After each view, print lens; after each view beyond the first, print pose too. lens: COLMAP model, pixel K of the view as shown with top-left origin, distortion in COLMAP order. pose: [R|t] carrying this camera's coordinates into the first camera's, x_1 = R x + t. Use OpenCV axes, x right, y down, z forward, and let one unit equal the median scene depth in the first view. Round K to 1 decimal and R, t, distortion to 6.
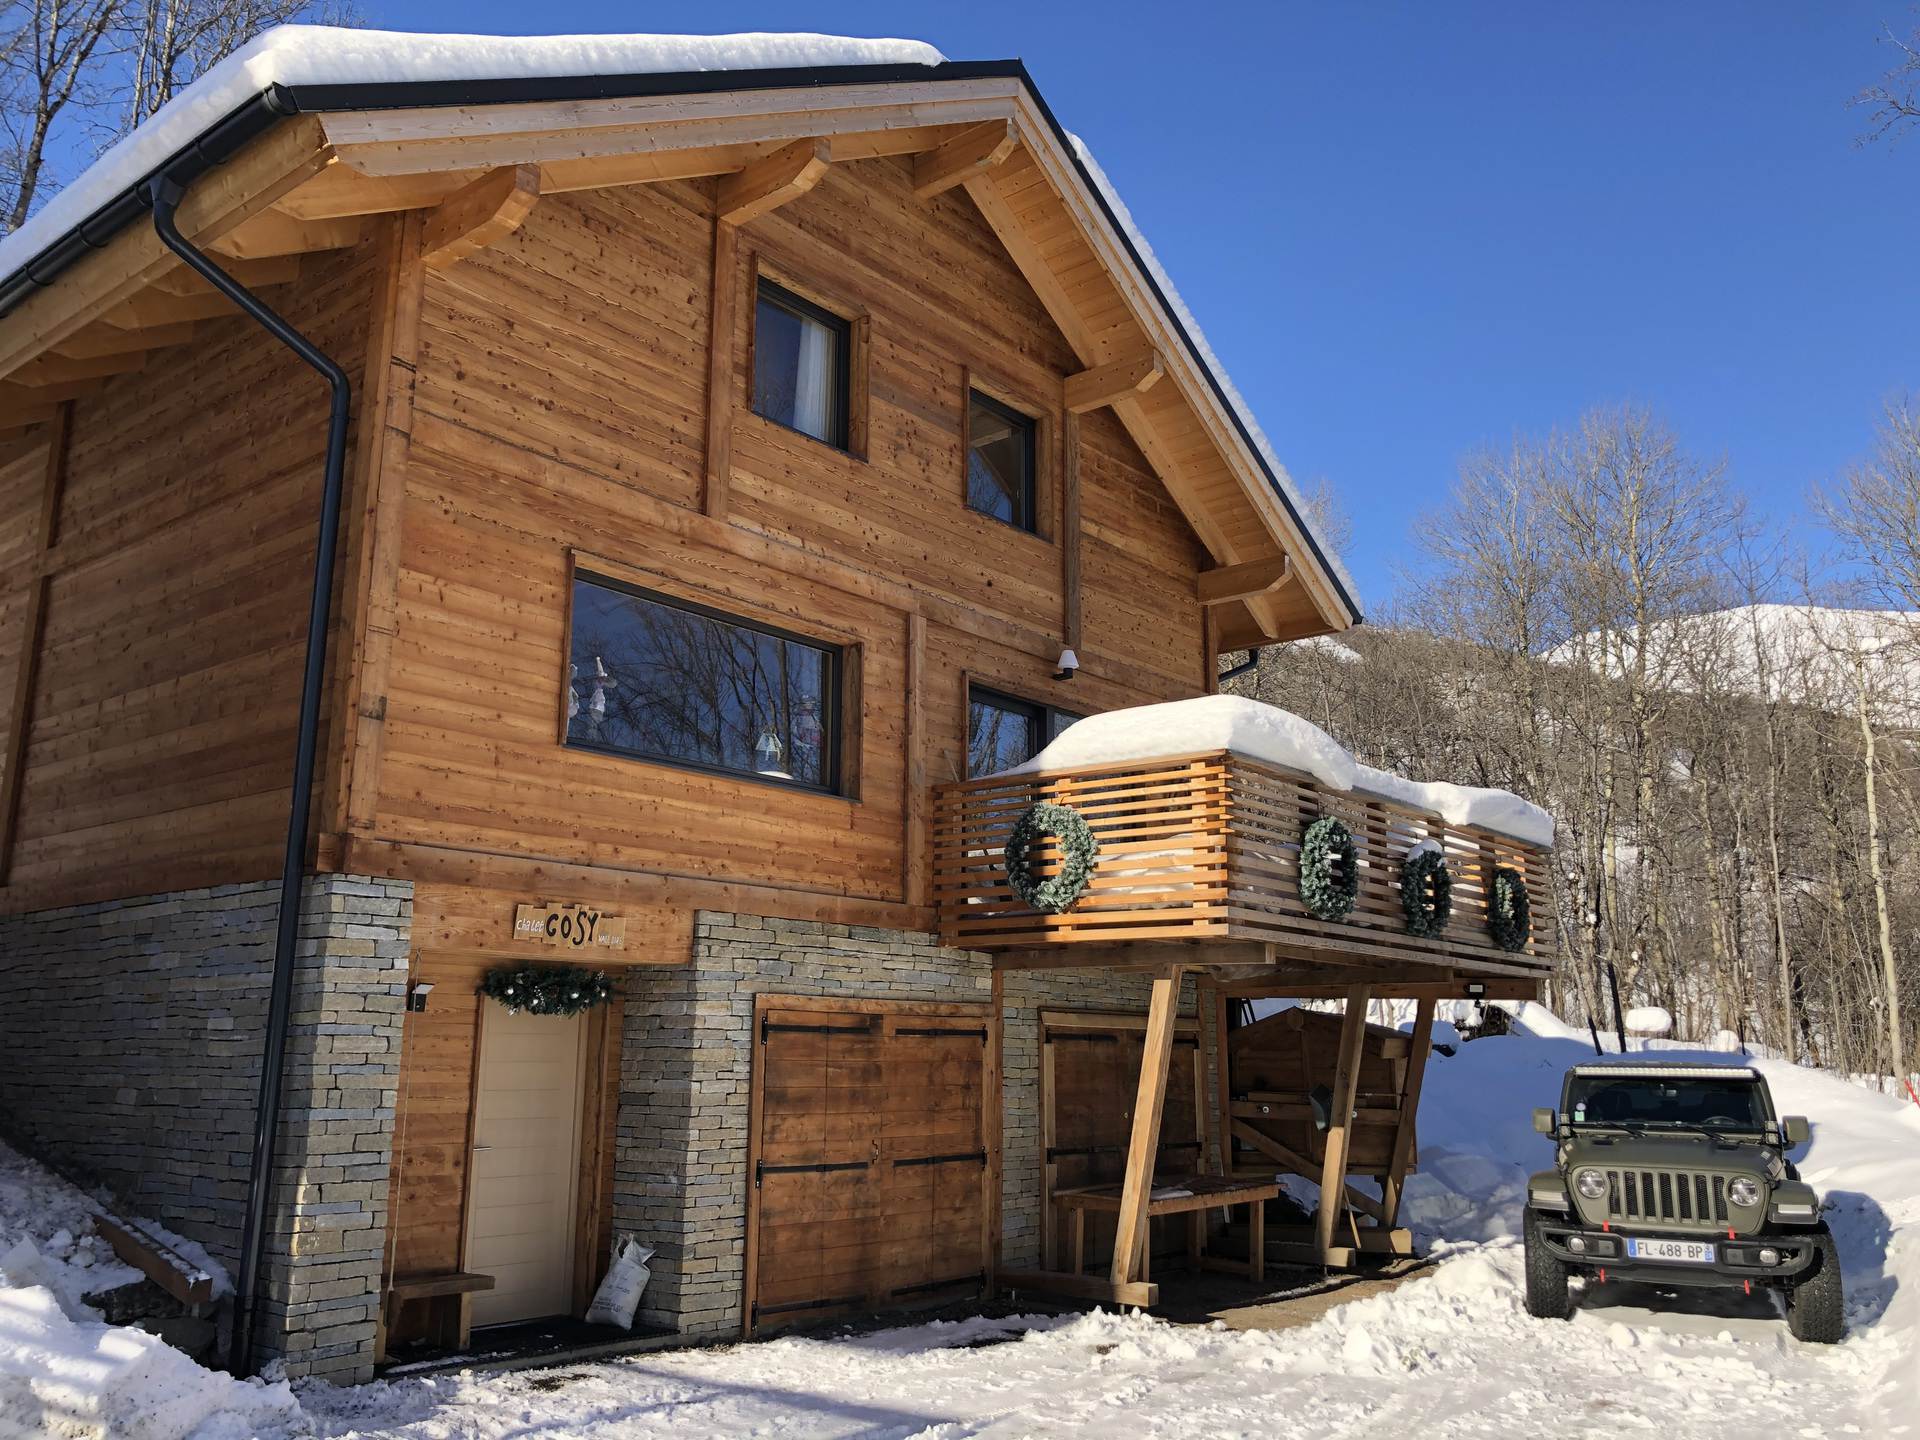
lens RADIAL K [[1581.2, 0, 955.6], [0, 1581.2, 723.8], [0, 0, 1]] dist [0.028955, 0.006821]
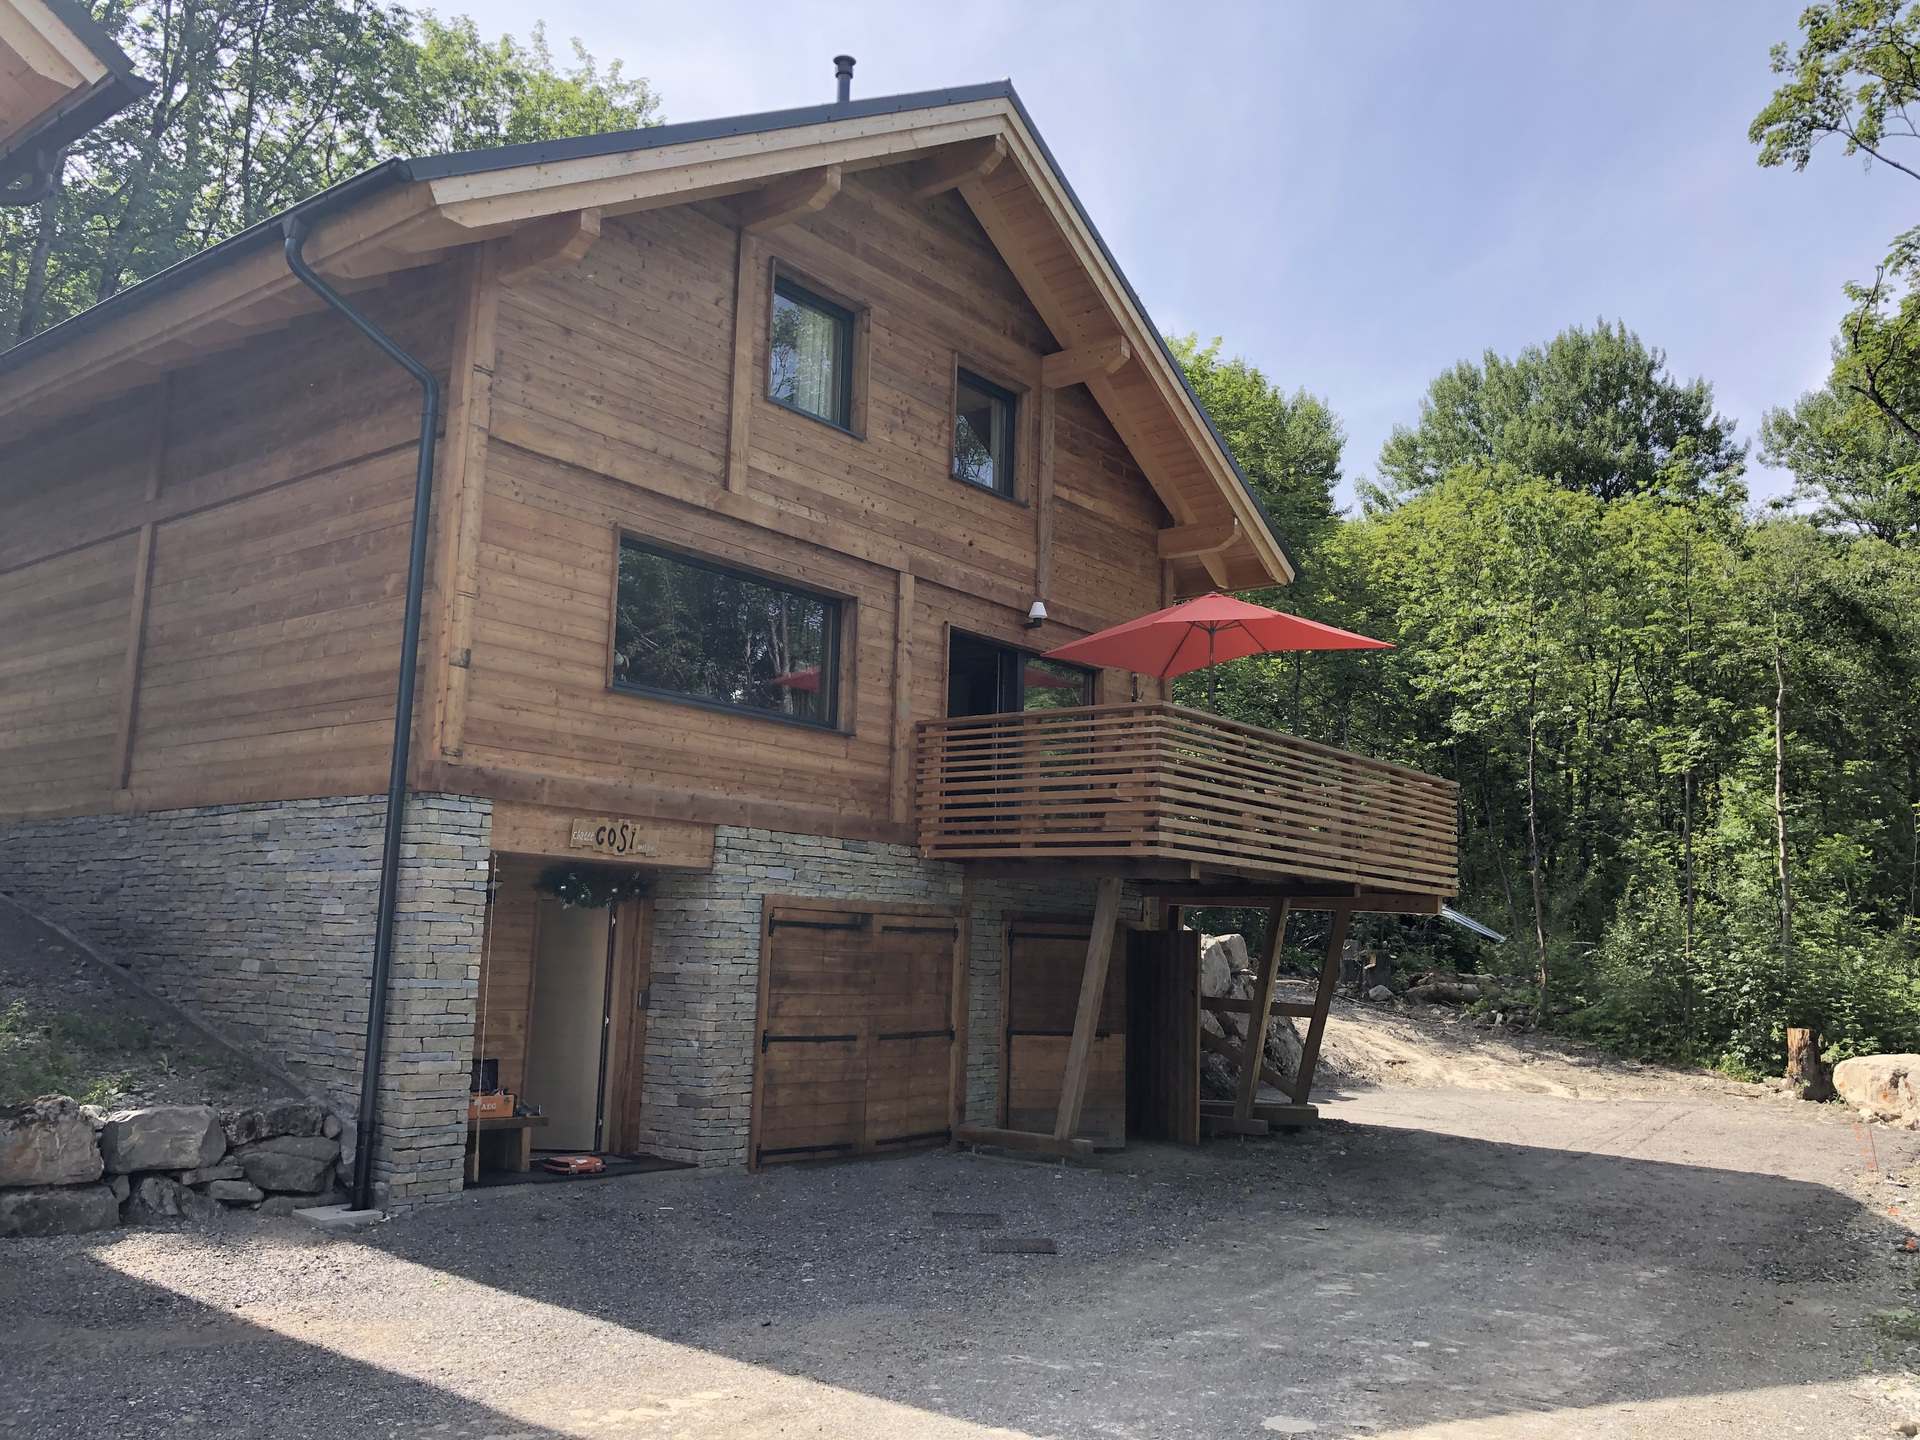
lens RADIAL K [[1581.2, 0, 961.3], [0, 1581.2, 713.7], [0, 0, 1]] dist [0.028955, 0.006821]
pose [[0.999678, 0.023995, 0.008254, 0.009943], [-0.024430, 0.998047, 0.057487, -0.038604], [-0.006858, -0.057670, 0.998312, -0.190051]]
